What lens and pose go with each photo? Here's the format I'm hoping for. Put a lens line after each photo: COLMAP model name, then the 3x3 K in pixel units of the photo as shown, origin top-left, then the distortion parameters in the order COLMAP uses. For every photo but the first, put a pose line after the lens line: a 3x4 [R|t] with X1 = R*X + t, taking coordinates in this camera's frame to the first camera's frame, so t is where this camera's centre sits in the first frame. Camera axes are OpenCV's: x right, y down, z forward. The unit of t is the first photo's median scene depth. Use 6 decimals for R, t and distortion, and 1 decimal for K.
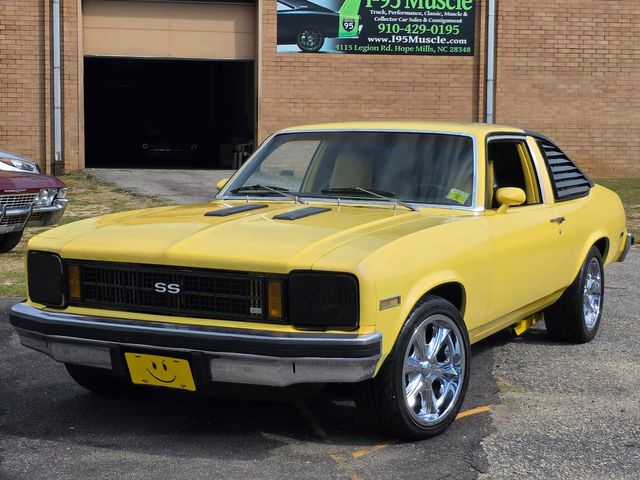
lens RADIAL K [[1175.5, 0, 320.0], [0, 1175.5, 240.0], [0, 0, 1]] dist [0.146926, -0.325273]
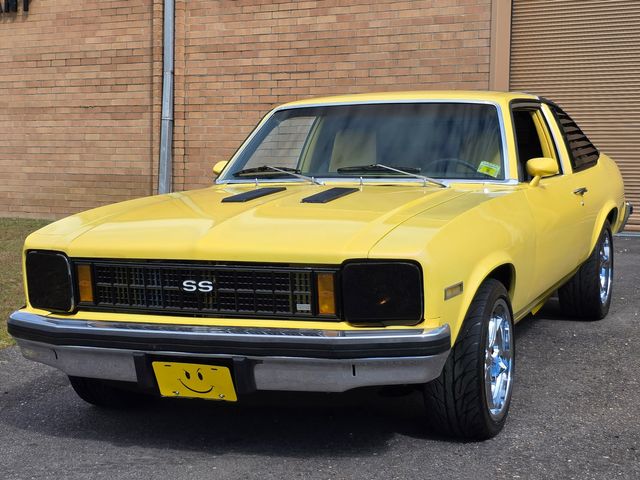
lens RADIAL K [[1175.5, 0, 320.0], [0, 1175.5, 240.0], [0, 0, 1]] dist [0.146926, -0.325273]
pose [[0.996976, -0.044330, 0.063824, -0.092375], [0.043435, 0.998938, 0.015354, -0.002845], [-0.064437, -0.012535, 0.997843, 0.119599]]
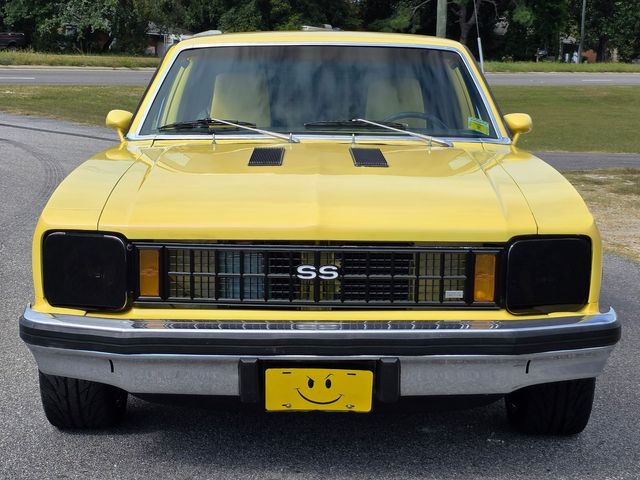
lens RADIAL K [[1299.8, 0, 320.0], [0, 1299.8, 240.0], [0, 0, 1]] dist [0.073390, -0.399693]
pose [[0.905719, -0.069448, 0.418151, -0.448225], [0.045026, 0.996669, 0.068003, -0.031144], [-0.421481, -0.042764, 0.905829, 0.292207]]
